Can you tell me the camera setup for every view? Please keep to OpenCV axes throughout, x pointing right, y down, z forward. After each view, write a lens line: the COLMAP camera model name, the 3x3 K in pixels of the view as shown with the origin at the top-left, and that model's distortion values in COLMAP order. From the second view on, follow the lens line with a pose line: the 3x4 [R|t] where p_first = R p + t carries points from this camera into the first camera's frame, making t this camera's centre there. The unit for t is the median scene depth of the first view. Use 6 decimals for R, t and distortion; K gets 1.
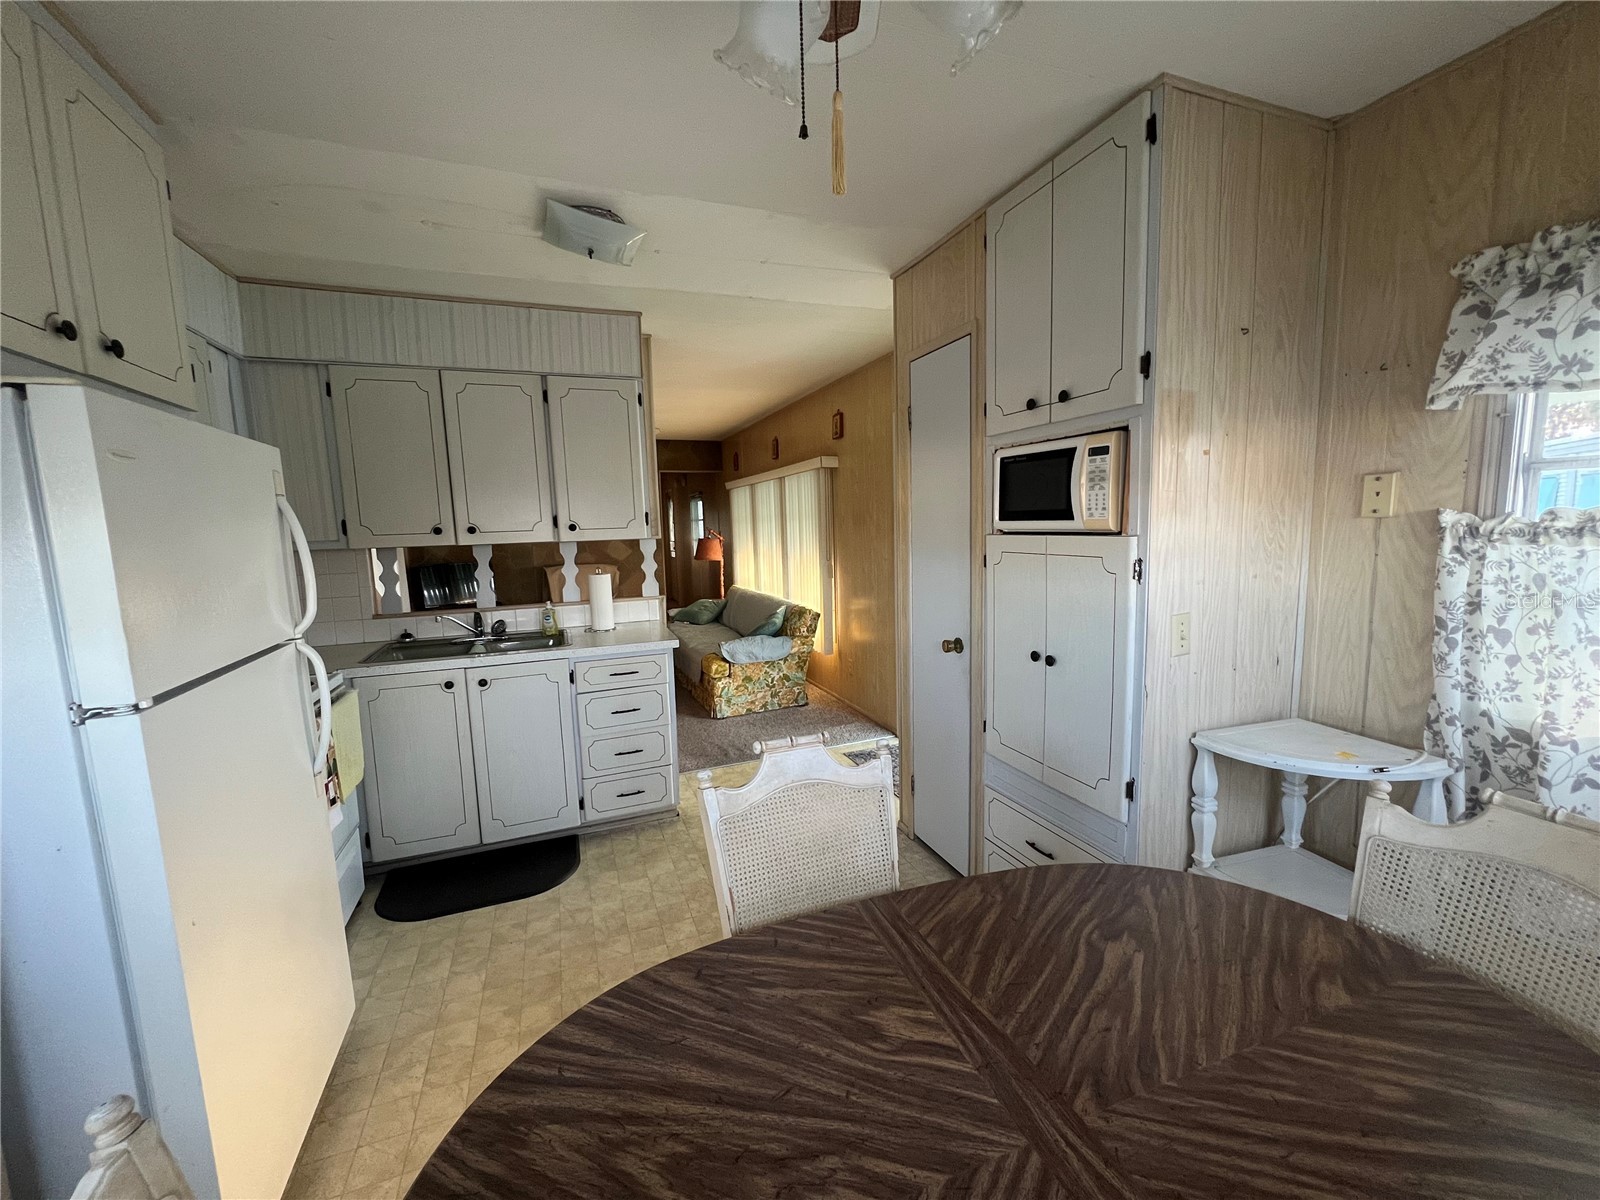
lens RADIAL K [[646.0, 0, 799.3], [0, 646.0, 601.4], [0, 0, 1]] dist [0.000855, -0.000342]
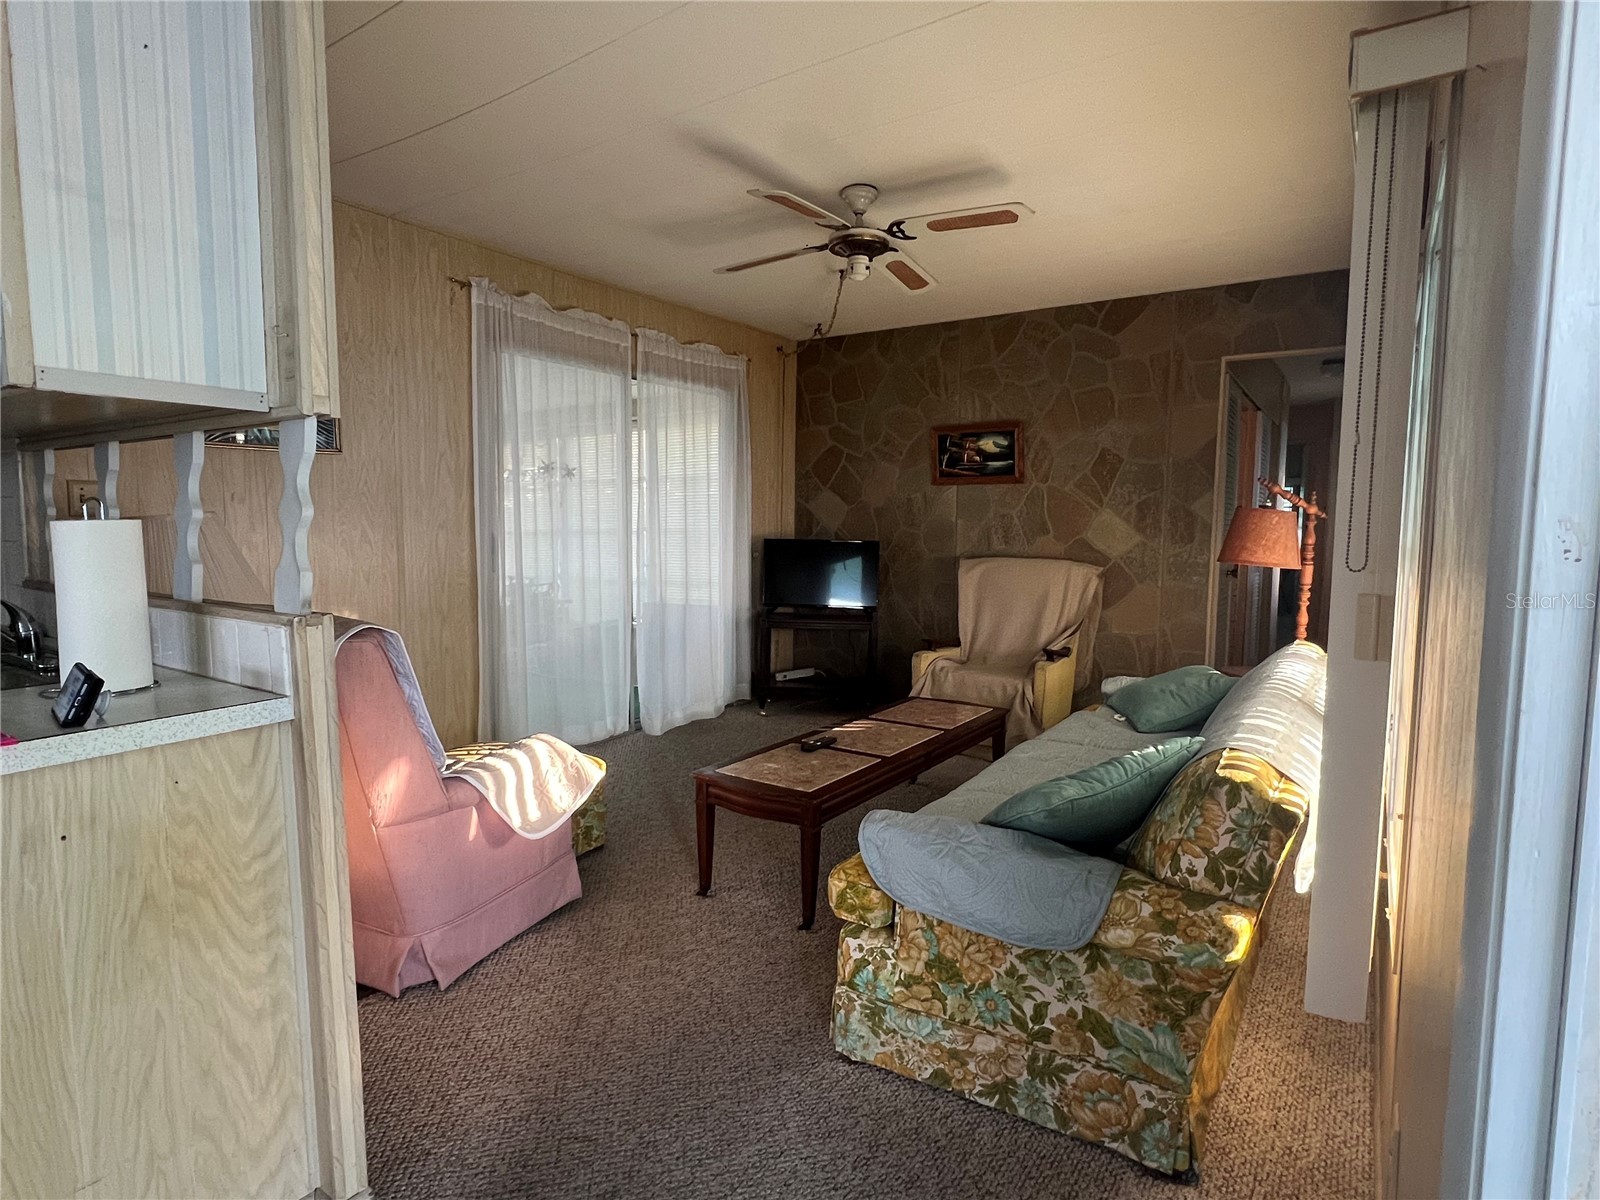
lens RADIAL K [[855.4, 0, 801.6], [0, 855.4, 602.3], [0, 0, 1]] dist [-0.001587, -0.000225]
pose [[0.567008, 0.106647, -0.816779, 0.167336], [-0.125105, 0.991229, 0.042577, -0.043862], [0.814156, 0.078042, 0.575377, 0.712563]]
